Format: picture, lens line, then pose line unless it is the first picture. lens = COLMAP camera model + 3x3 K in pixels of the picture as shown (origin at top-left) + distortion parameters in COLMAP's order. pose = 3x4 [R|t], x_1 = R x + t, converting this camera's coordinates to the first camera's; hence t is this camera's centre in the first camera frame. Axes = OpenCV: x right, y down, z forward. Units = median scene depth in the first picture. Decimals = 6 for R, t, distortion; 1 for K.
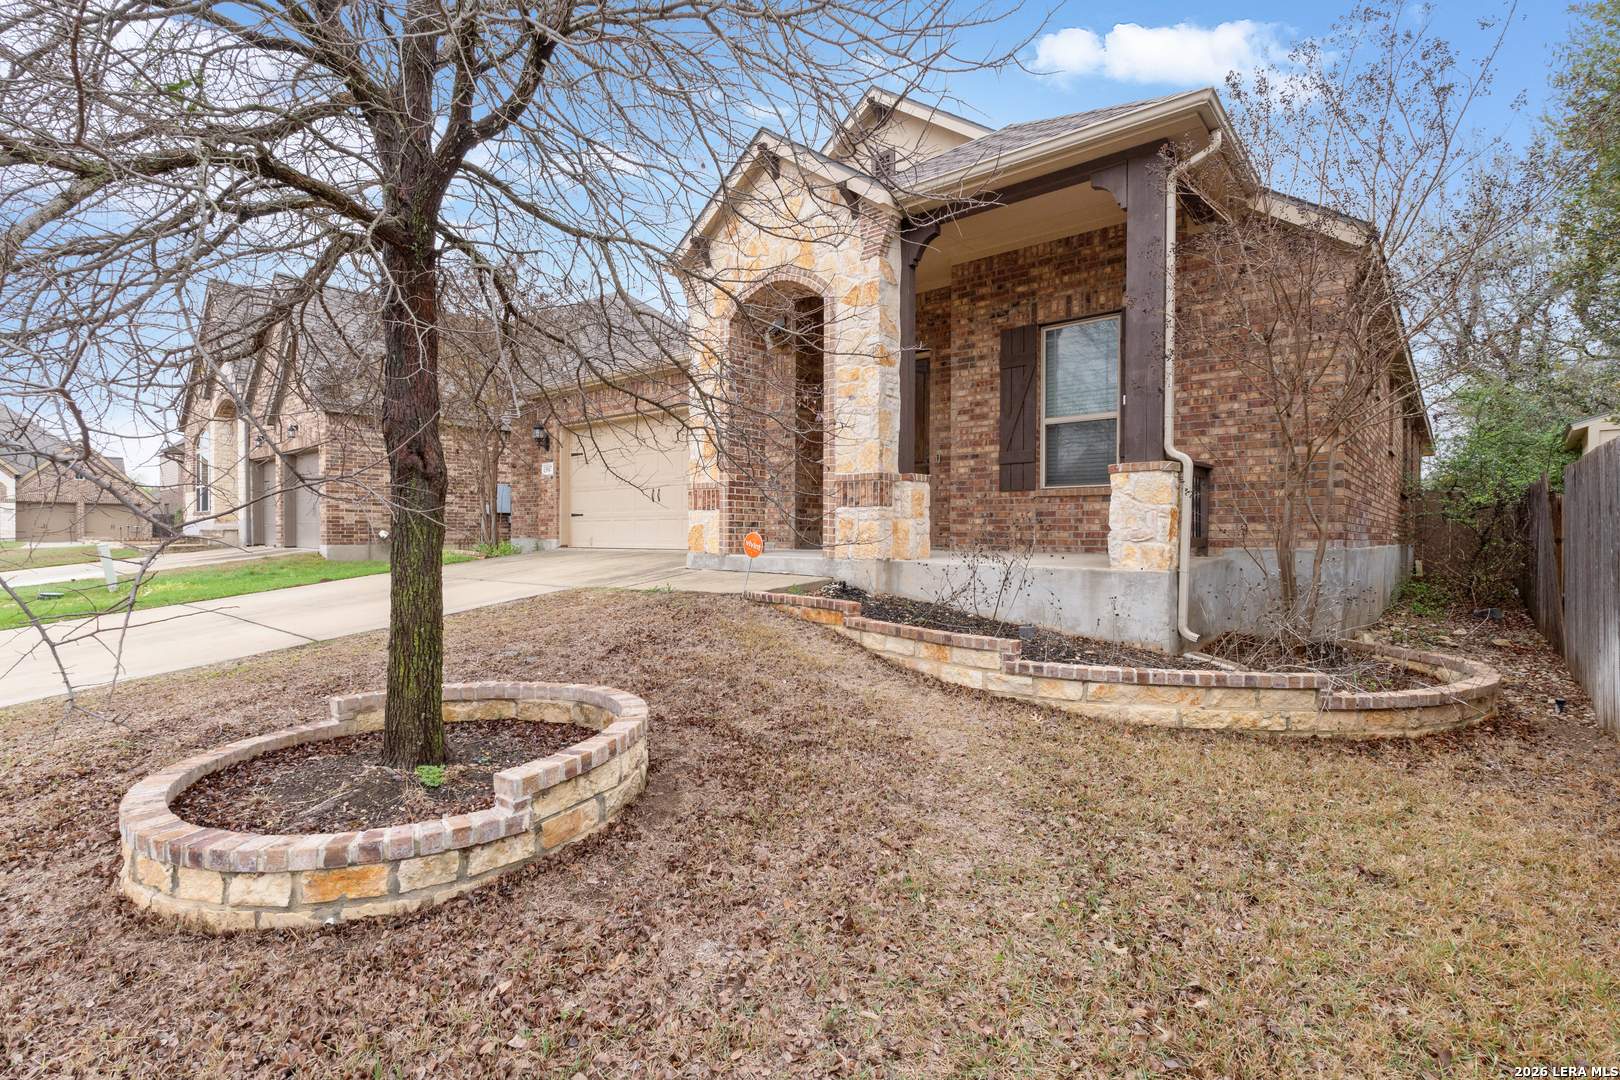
lens RADIAL K [[766.5, 0, 810.0], [0, 766.5, 540.0], [0, 0, 1]] dist [-0.000536, 0.000016]
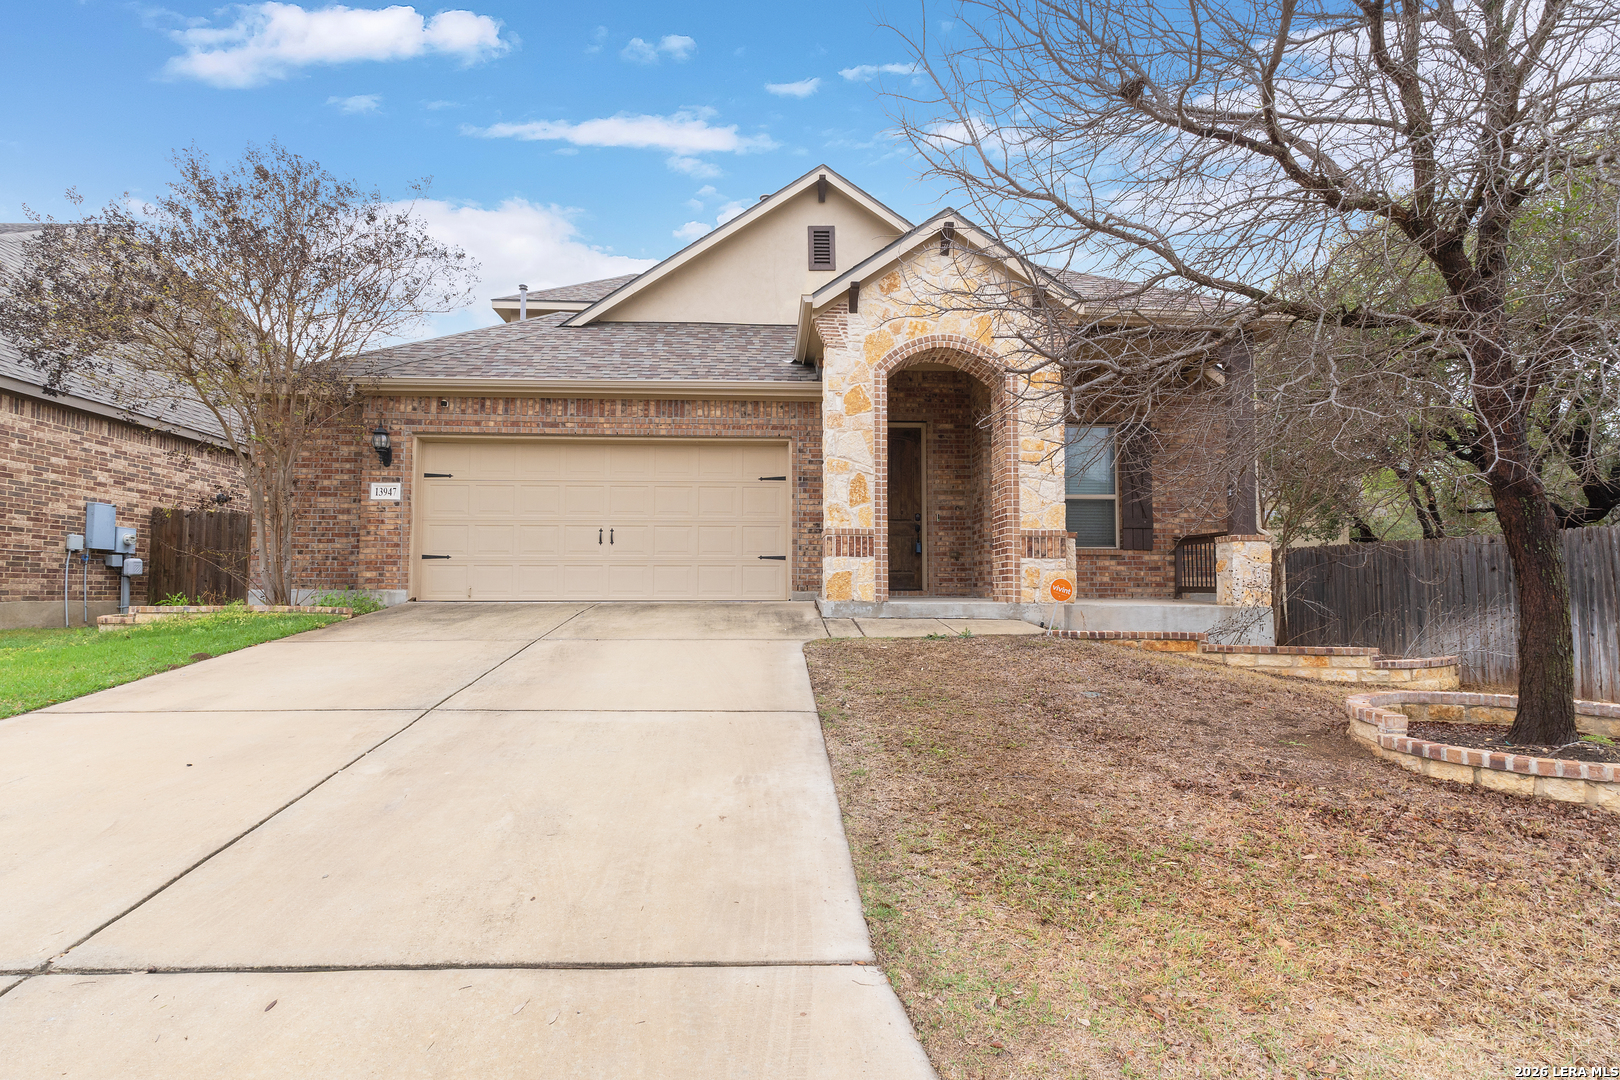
lens RADIAL K [[796.9, 0, 810.0], [0, 796.9, 540.0], [0, 0, 1]] dist [0.002257, 0.000554]
pose [[0.730060, 0.045433, 0.681871, -1.007138], [0.004759, 0.997425, -0.071553, 0.013682], [-0.683366, 0.055483, 0.727964, 0.350557]]
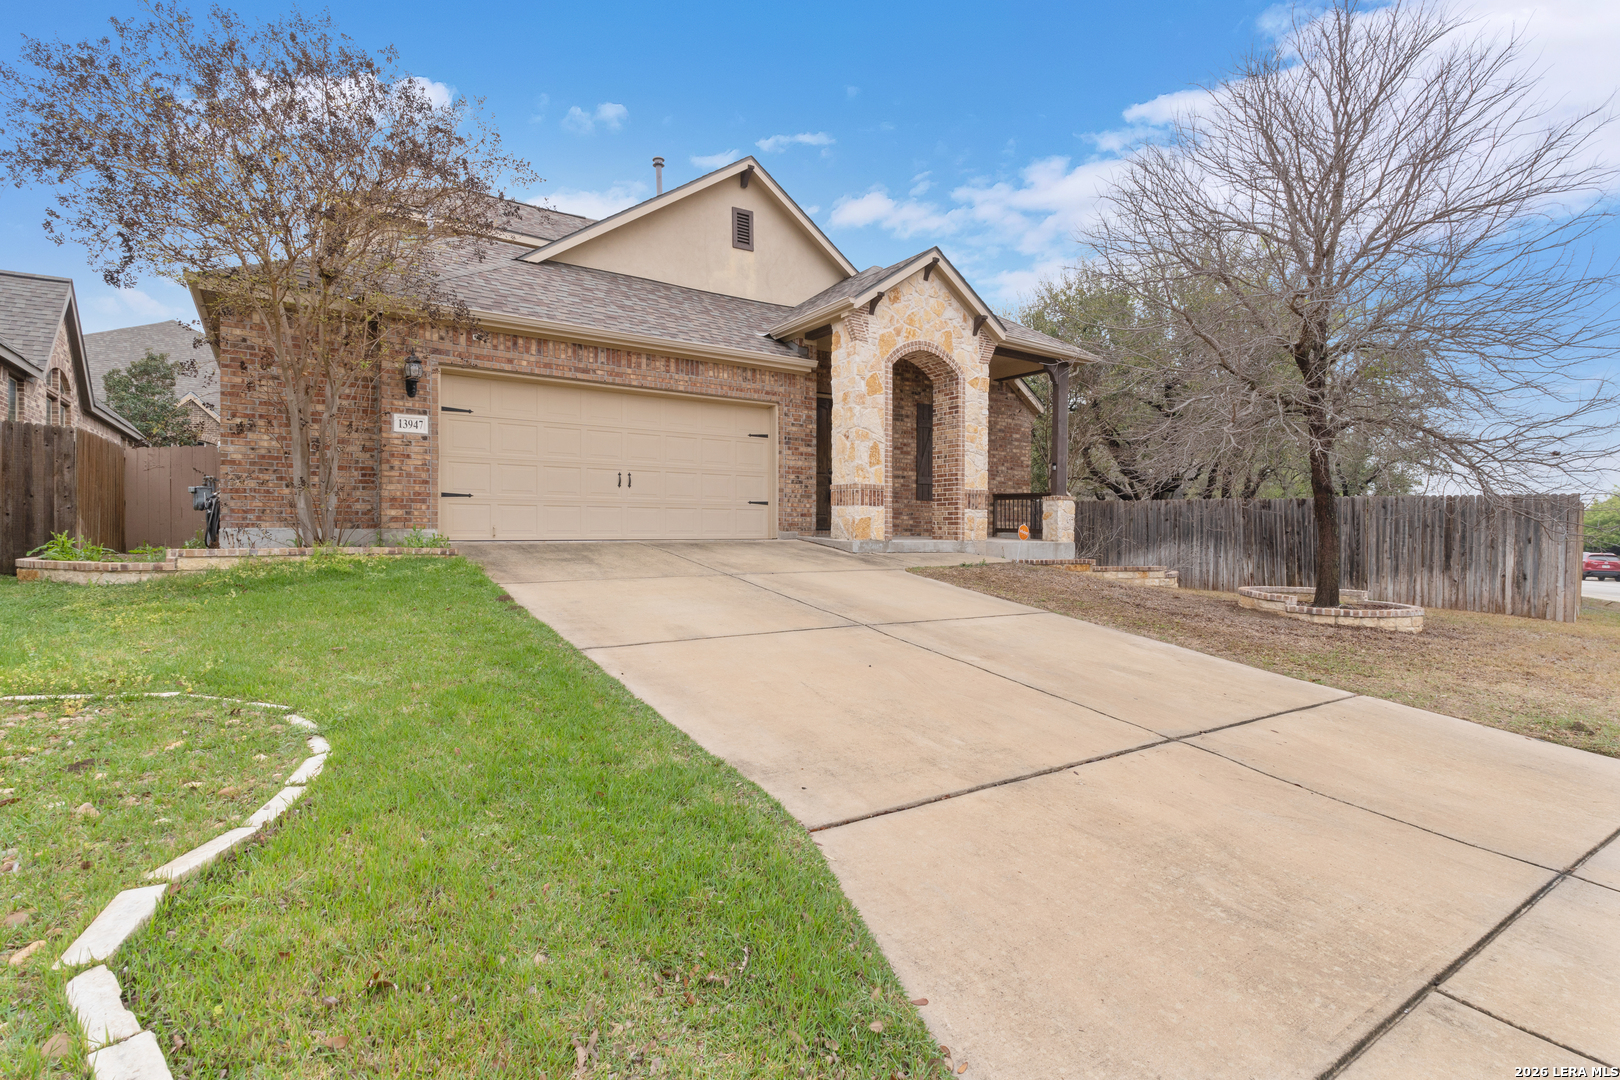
lens RADIAL K [[769.8, 0, 815.0], [0, 769.8, 523.4], [0, 0, 1]] dist [-0.000334, 0.000028]
pose [[0.265517, 0.006332, 0.964085, -1.611214], [0.001083, 0.999976, -0.006866, -0.001957], [-0.964106, 0.002867, 0.265503, 0.875931]]
